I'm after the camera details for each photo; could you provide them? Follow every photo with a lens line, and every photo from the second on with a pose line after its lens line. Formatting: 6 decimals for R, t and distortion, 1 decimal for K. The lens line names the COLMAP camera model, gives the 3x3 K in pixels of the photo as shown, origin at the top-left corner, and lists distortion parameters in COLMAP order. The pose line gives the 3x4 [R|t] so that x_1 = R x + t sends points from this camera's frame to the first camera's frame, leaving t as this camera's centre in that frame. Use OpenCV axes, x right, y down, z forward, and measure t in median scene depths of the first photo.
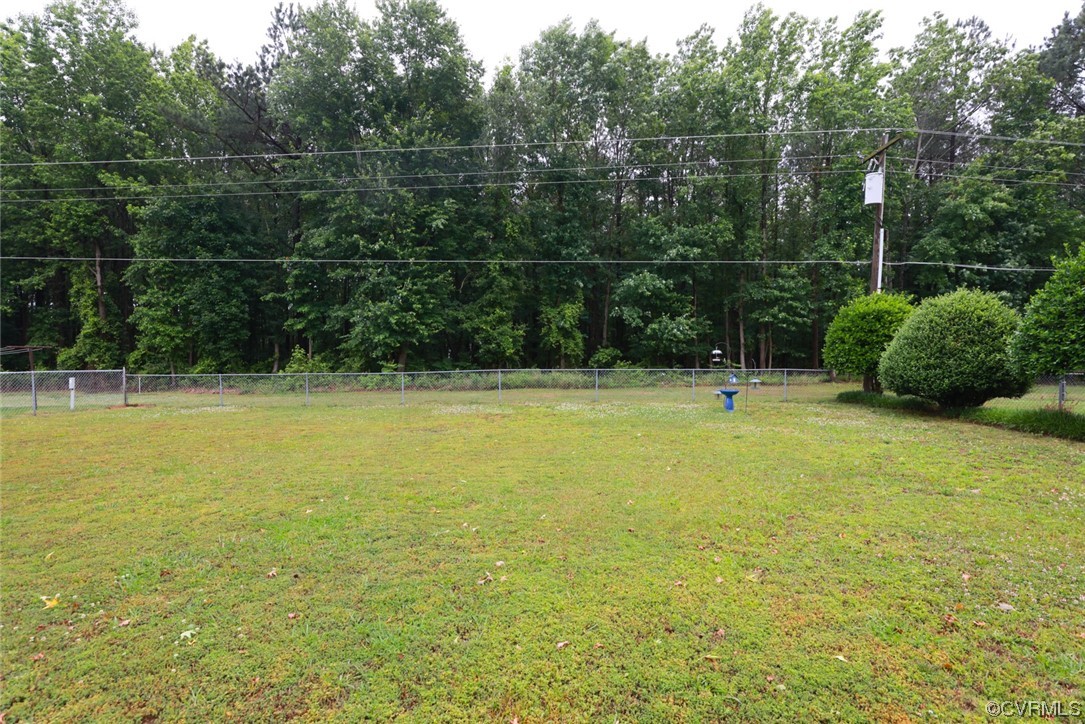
lens RADIAL K [[495.4, 0, 543.5], [0, 495.4, 370.6], [0, 0, 1]] dist [-0.032229, 0.005489]
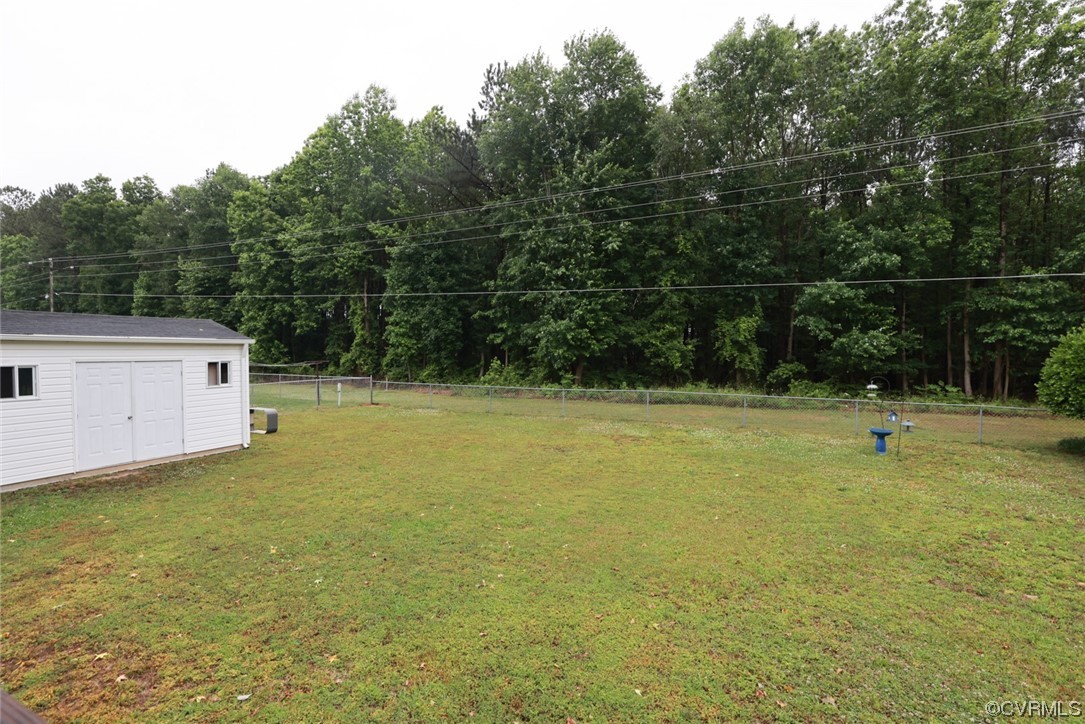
lens RADIAL K [[495.4, 0, 544.6], [0, 495.4, 354.3], [0, 0, 1]] dist [-0.032229, 0.005489]
pose [[0.913724, 0.017217, -0.405971, 0.091167], [-0.026991, 0.999467, -0.018362, -0.036016], [0.405438, 0.027735, 0.913701, -0.044570]]
